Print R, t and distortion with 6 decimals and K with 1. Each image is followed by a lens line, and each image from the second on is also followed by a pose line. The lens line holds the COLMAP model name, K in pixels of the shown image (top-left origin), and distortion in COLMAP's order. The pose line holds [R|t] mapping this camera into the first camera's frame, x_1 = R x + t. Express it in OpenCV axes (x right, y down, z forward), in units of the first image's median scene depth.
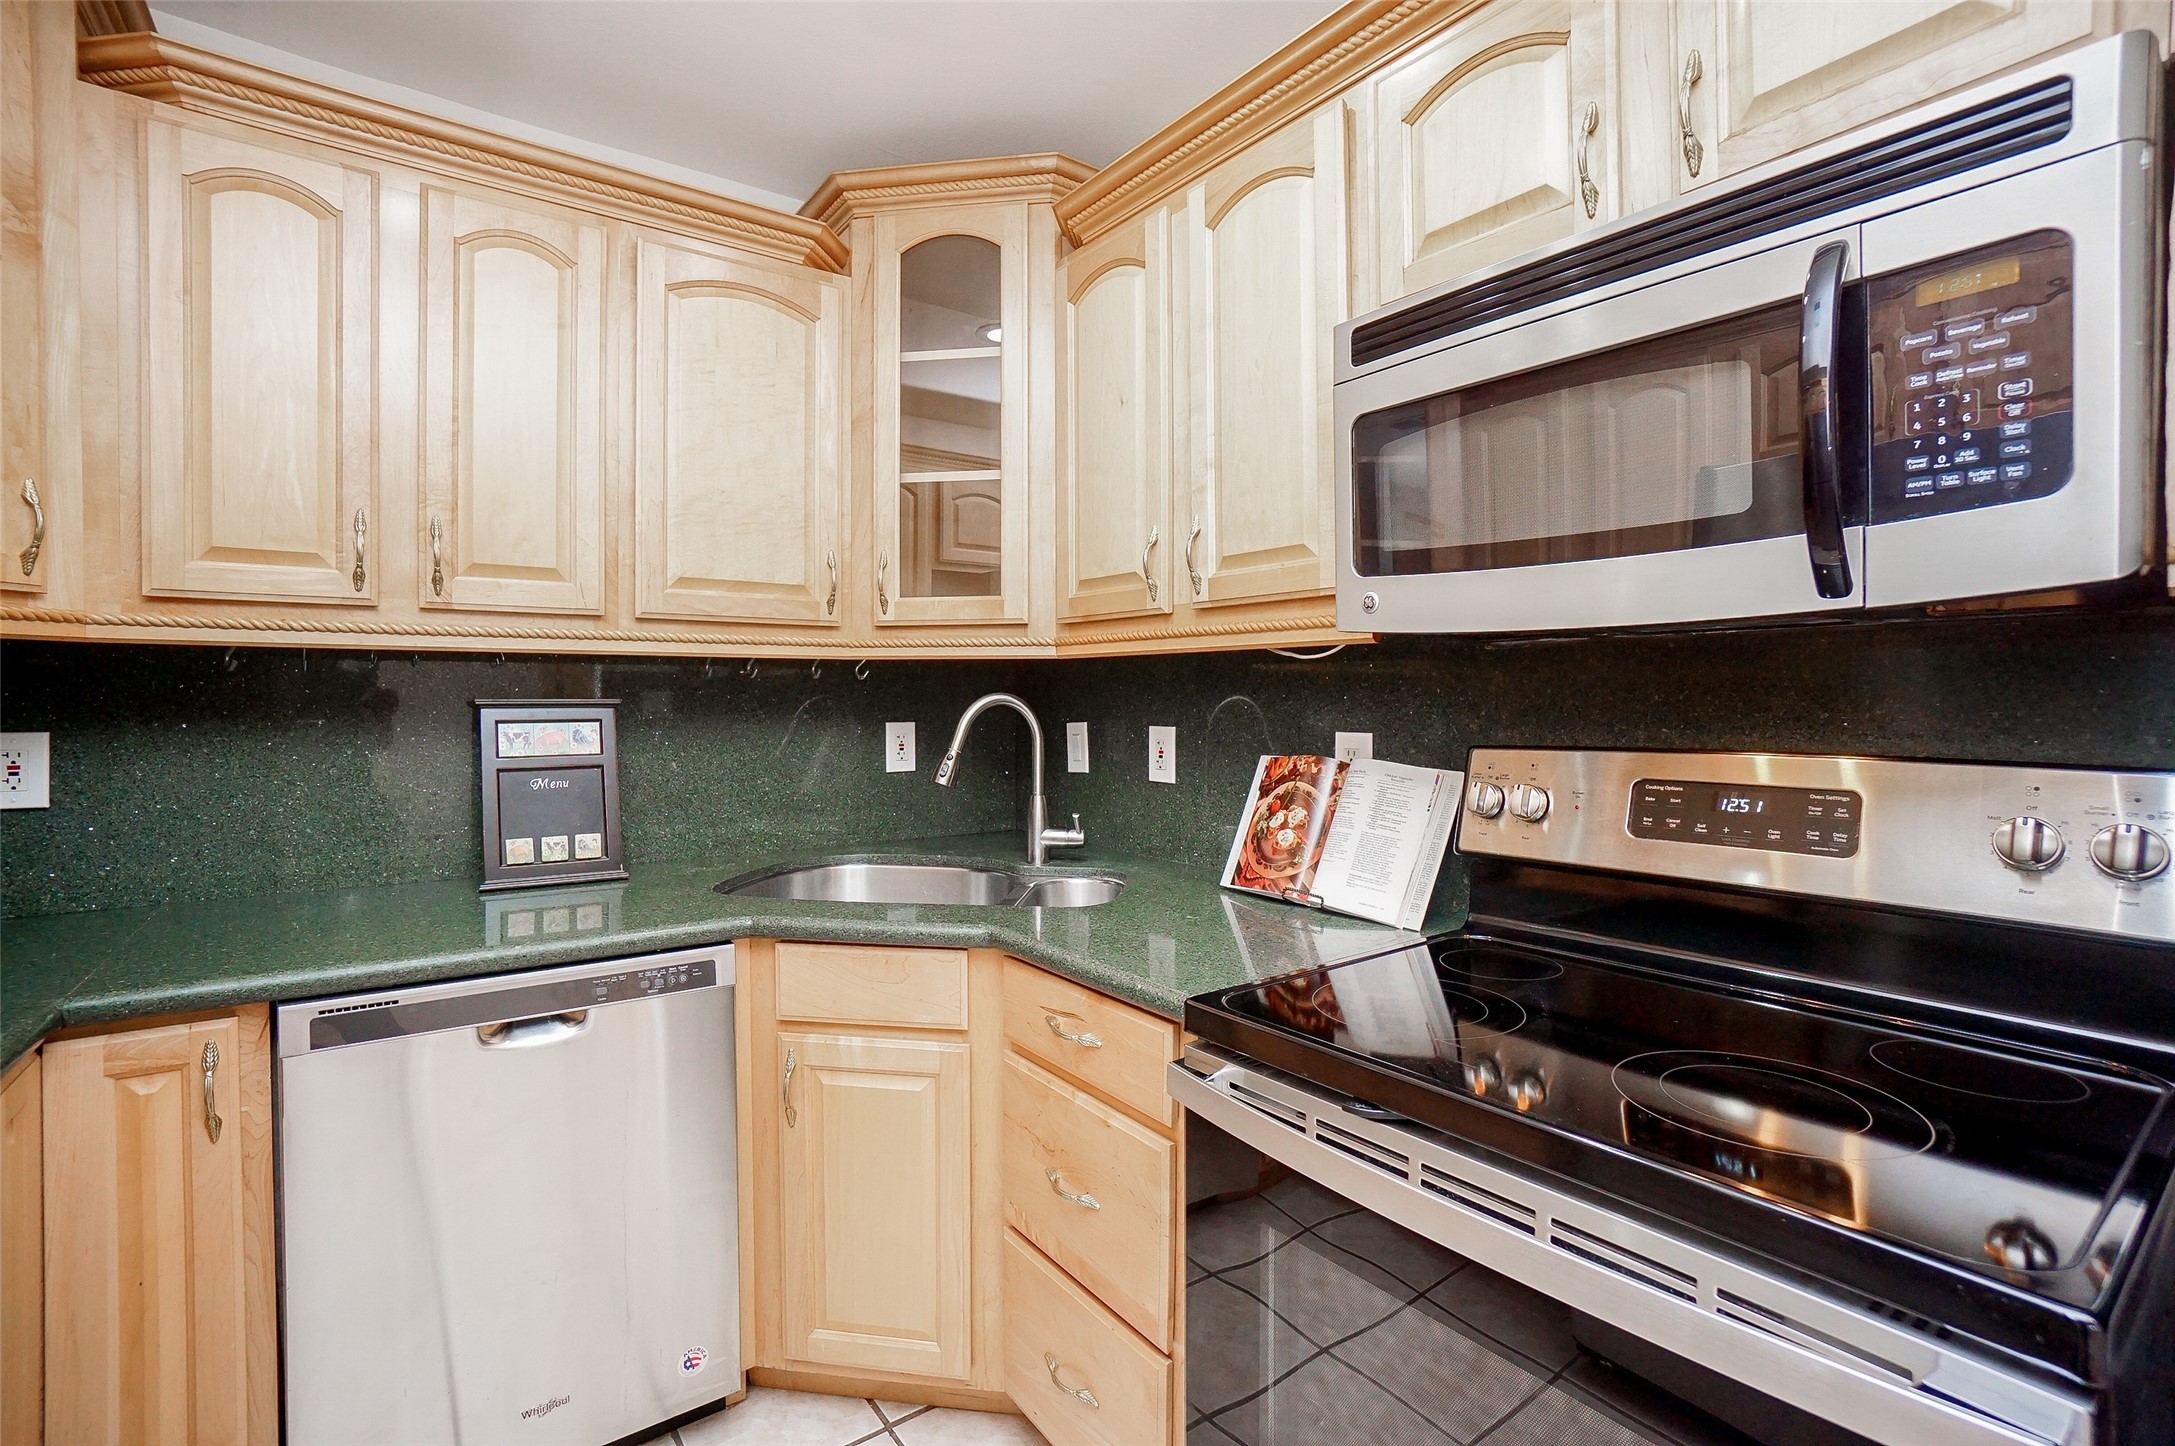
lens RADIAL K [[978.0, 0, 1075.9], [0, 978.0, 714.8], [0, 0, 1]] dist [-0.065457, 0.025353]
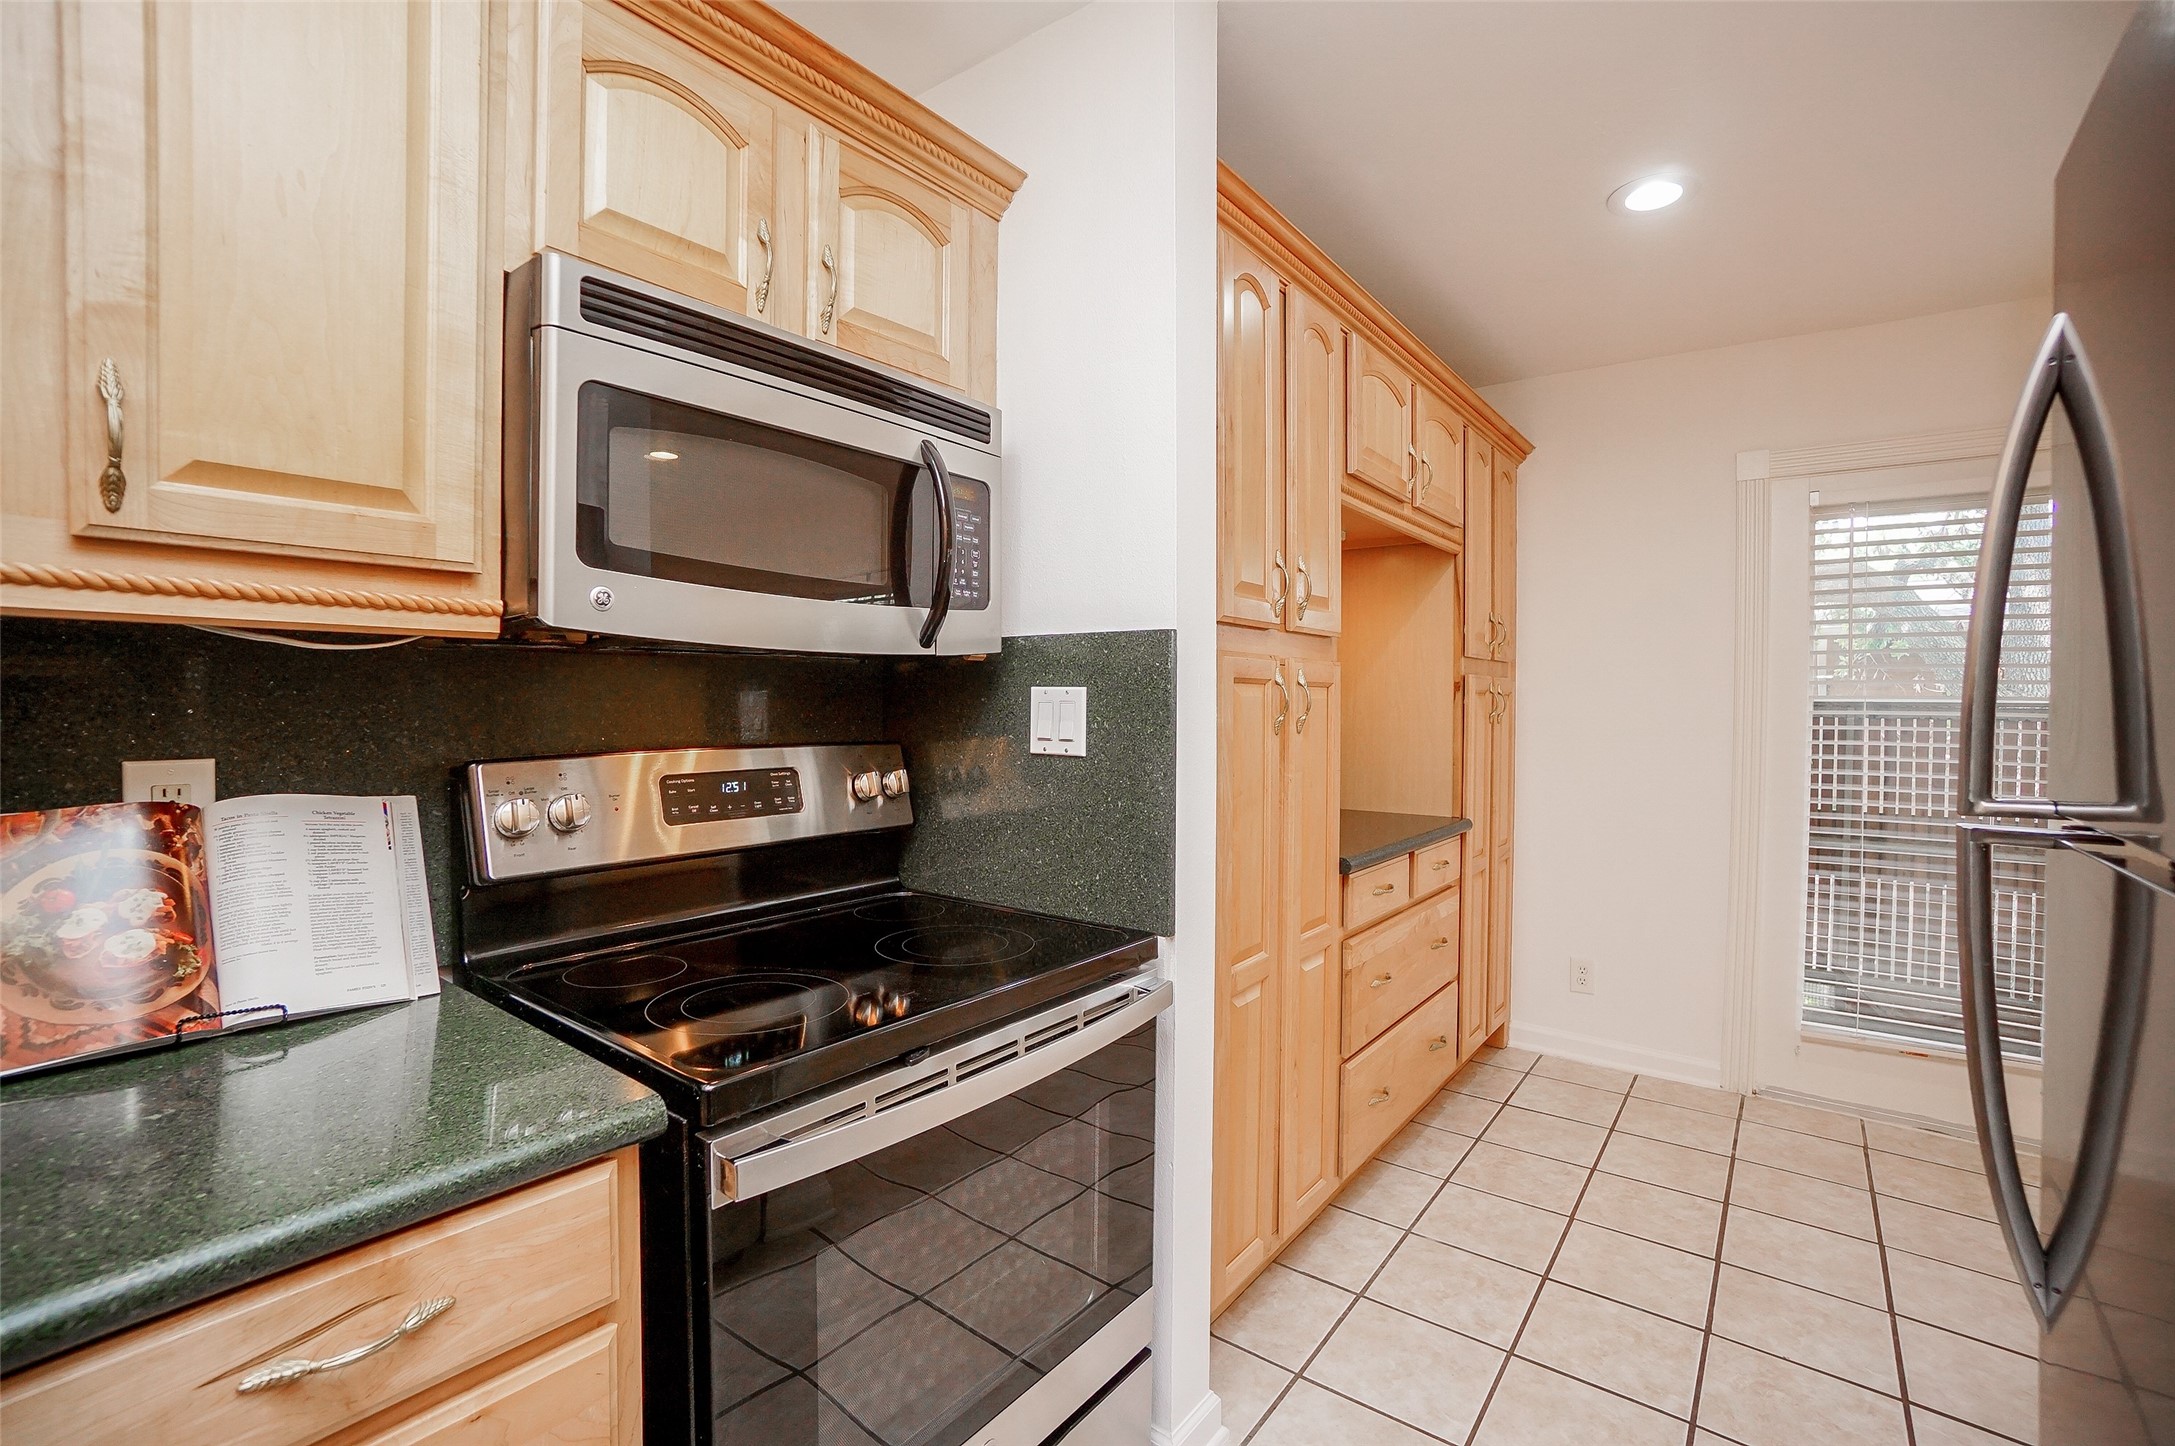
lens RADIAL K [[942.8, 0, 1076.3], [0, 942.8, 728.9], [0, 0, 1]] dist [-0.075978, 0.028817]
pose [[-0.267970, -0.028207, 0.963014, -0.477110], [0.011913, 0.999398, 0.032587, -0.015799], [-0.963354, 0.020205, -0.267472, 0.626142]]
